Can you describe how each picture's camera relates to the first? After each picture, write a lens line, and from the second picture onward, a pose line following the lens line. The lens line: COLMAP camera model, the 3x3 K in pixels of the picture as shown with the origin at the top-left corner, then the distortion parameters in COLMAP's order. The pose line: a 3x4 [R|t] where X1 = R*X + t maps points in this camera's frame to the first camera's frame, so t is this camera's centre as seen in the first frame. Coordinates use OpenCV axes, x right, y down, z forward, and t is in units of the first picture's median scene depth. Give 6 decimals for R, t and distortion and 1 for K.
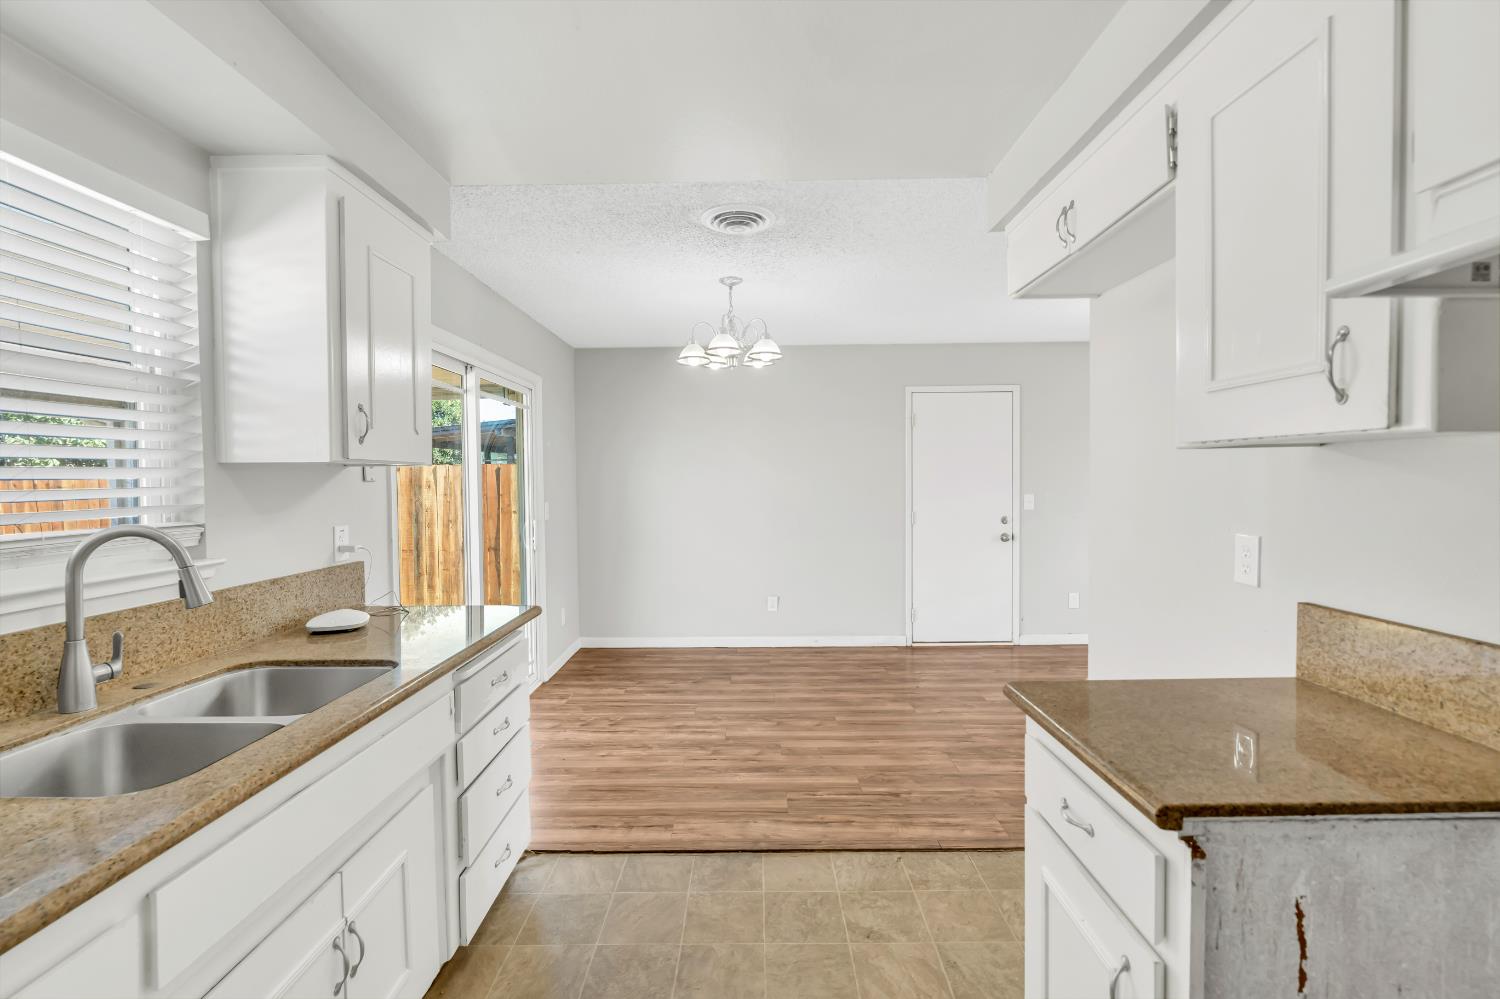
lens RADIAL K [[674.8, 0, 750.0], [0, 674.8, 499.5], [0, 0, 1]] dist [-0.001955, 0.000139]
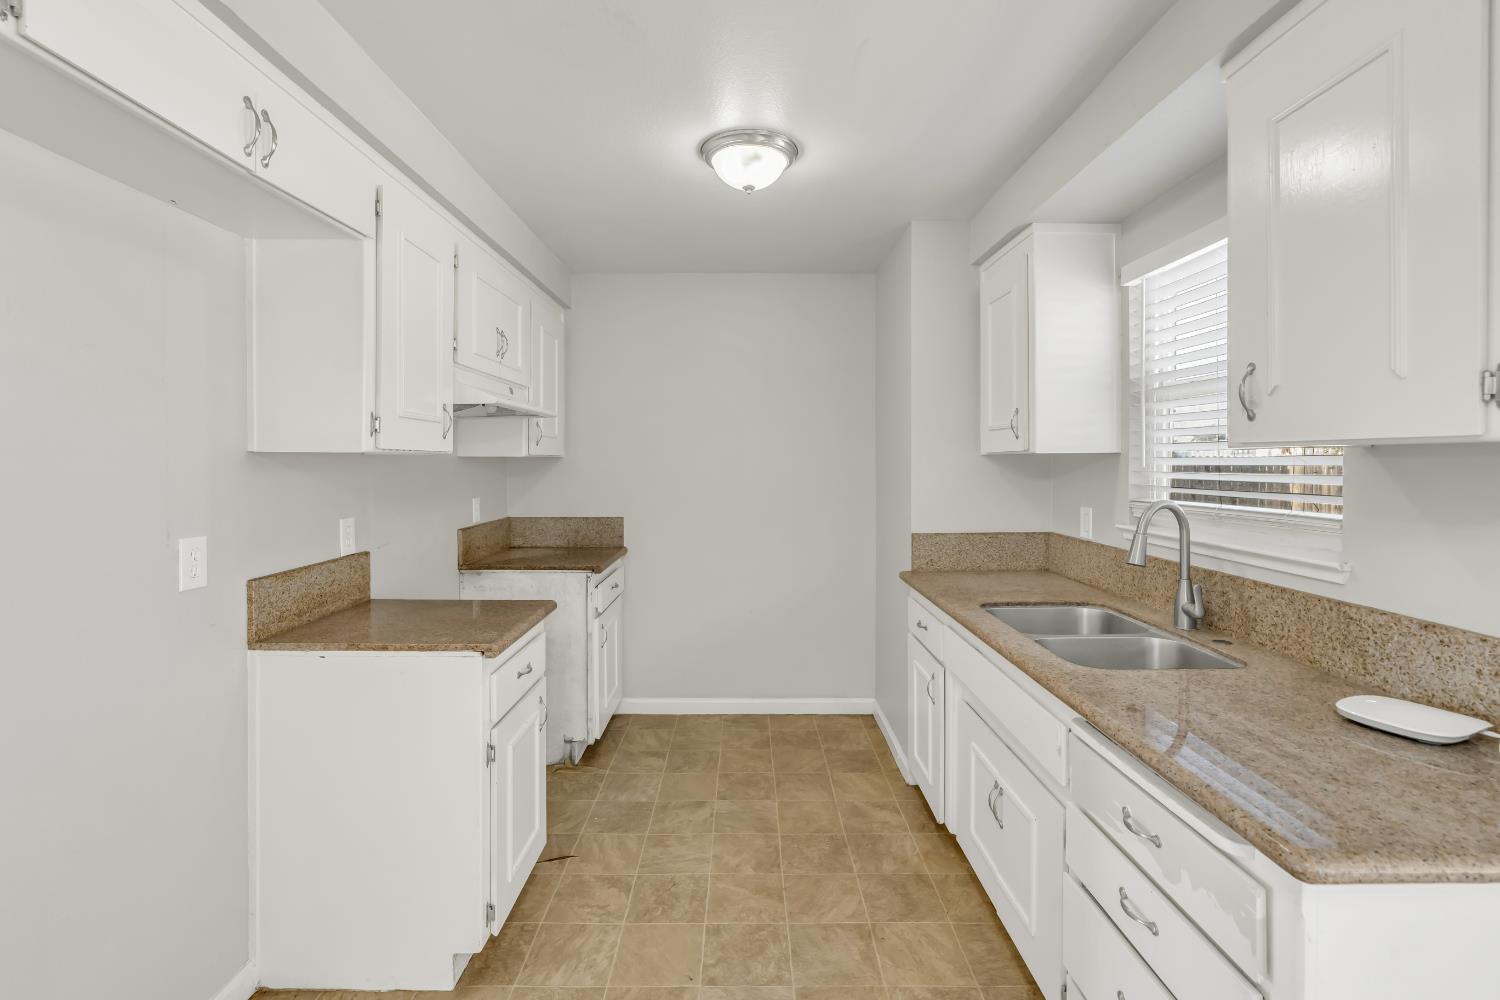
lens RADIAL K [[686.8, 0, 750.3], [0, 686.8, 470.5], [0, 0, 1]] dist [-0.000350, 0.000089]
pose [[-0.999810, 0.011631, -0.015652, -0.030328], [0.010881, 0.998829, 0.047151, -0.049477], [0.016182, 0.046972, -0.998765, 1.208937]]
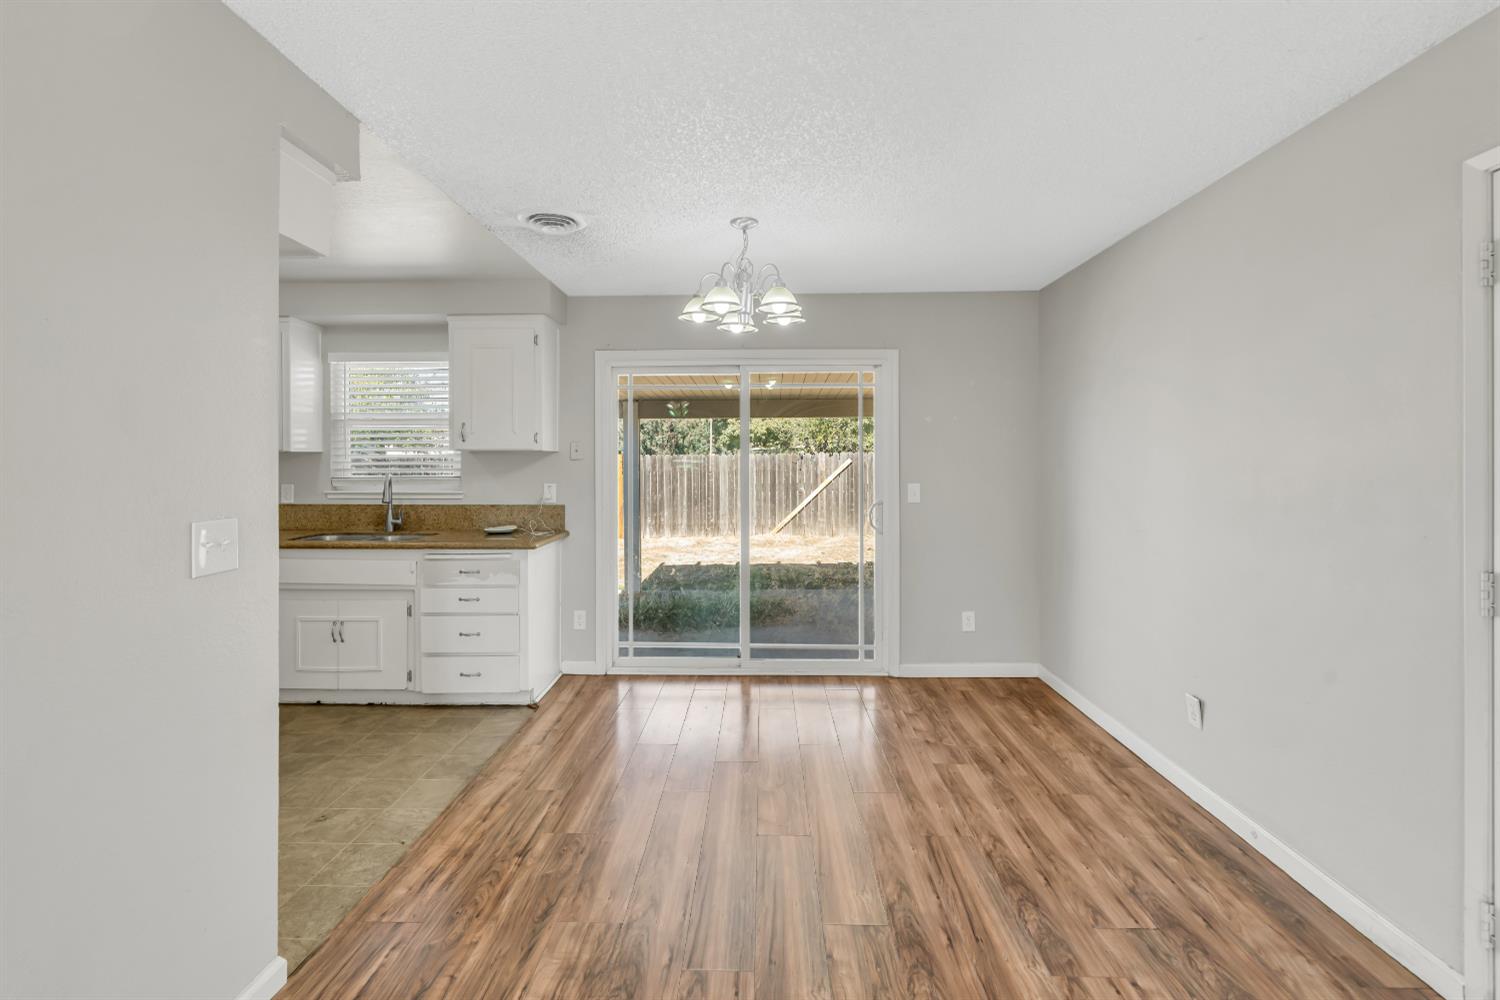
lens RADIAL K [[691.9, 0, 741.8], [0, 691.9, 461.9], [0, 0, 1]] dist [-0.001615, -0.000233]
pose [[-0.019606, 0.010102, -0.999757, 1.098556], [-0.029851, 0.999497, 0.010685, -0.048808], [0.999362, 0.030053, -0.019295, 1.348739]]
